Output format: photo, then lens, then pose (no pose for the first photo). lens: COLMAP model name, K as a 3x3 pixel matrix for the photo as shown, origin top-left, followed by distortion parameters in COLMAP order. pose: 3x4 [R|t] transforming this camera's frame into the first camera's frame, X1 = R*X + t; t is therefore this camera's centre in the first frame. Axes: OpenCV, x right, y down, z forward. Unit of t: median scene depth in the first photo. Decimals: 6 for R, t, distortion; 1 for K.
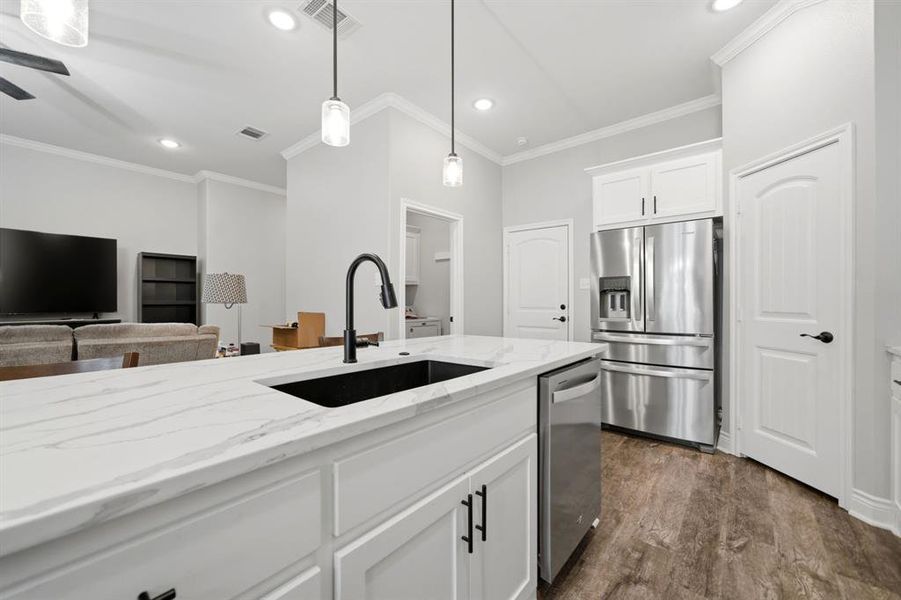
lens RADIAL K [[351.5, 0, 452.3], [0, 351.5, 300.9], [0, 0, 1]] dist [-0.019139, 0.005777]
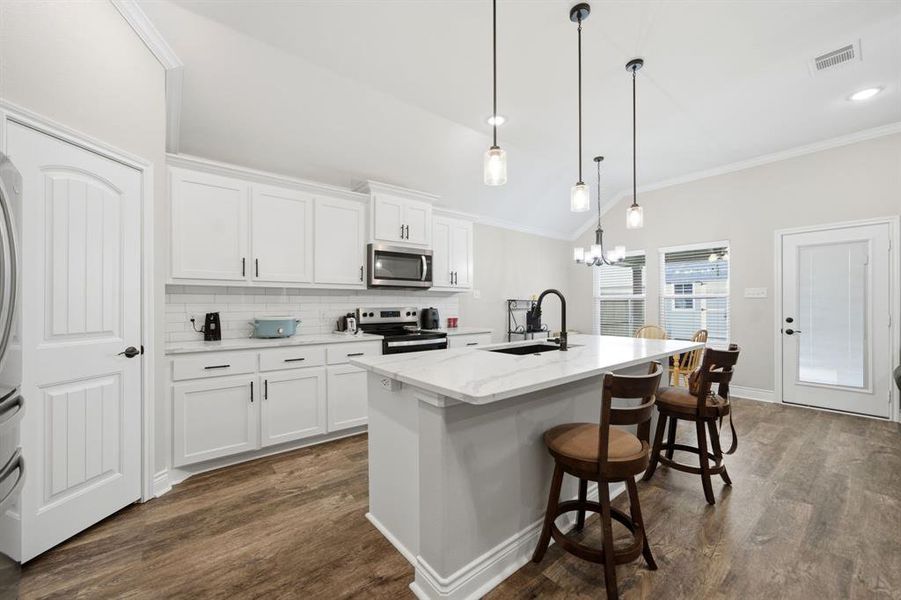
lens RADIAL K [[351.5, 0, 450.3], [0, 351.5, 310.0], [0, 0, 1]] dist [-0.019139, 0.005777]
pose [[-0.981915, -0.001670, 0.189317, -0.049630], [0.000413, 0.999940, 0.010963, -0.032122], [-0.189324, 0.010843, -0.981855, 1.826649]]
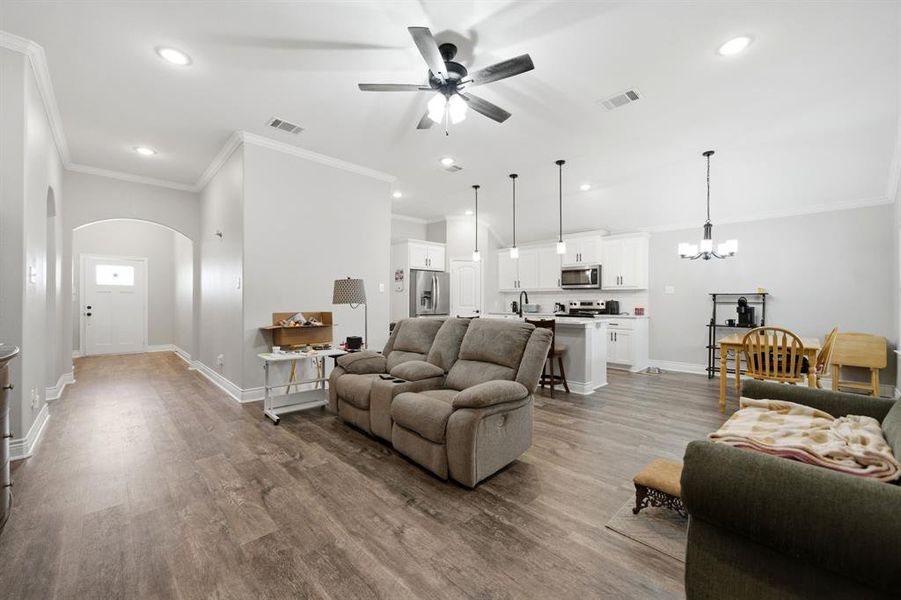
lens RADIAL K [[351.5, 0, 450.7], [0, 351.5, 309.4], [0, 0, 1]] dist [-0.019139, 0.005777]
pose [[0.093905, -0.022669, 0.995323, -2.880953], [-0.003536, 0.999727, 0.023102, -0.008532], [-0.995575, -0.005689, 0.093799, 0.933125]]
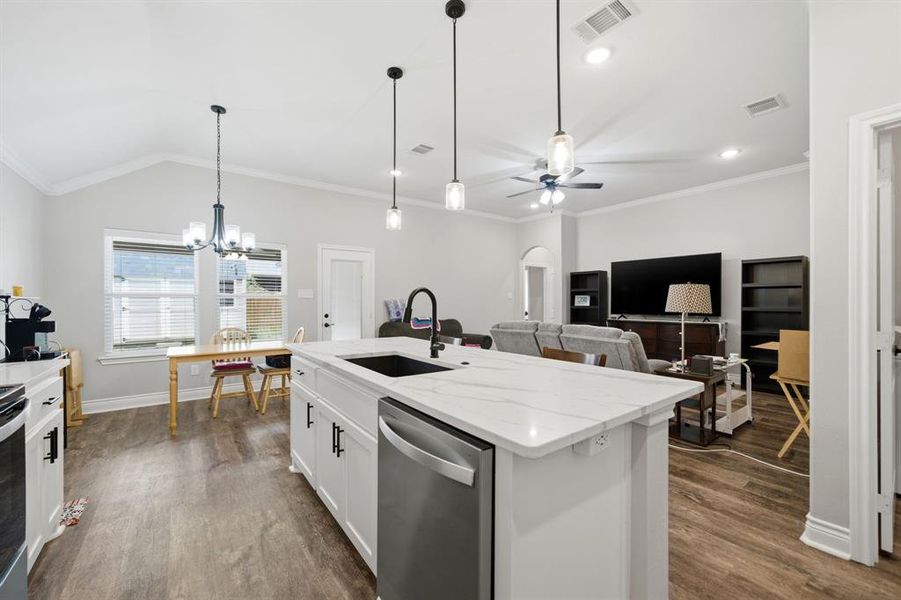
lens RADIAL K [[354.3, 0, 448.3], [0, 354.3, 300.5], [0, 0, 1]] dist [0.002509, 0.001150]
pose [[-0.231555, -0.004226, -0.972813, 0.800015], [0.006008, 0.999965, -0.005774, -0.044899], [0.972803, -0.007182, -0.231522, 0.934935]]
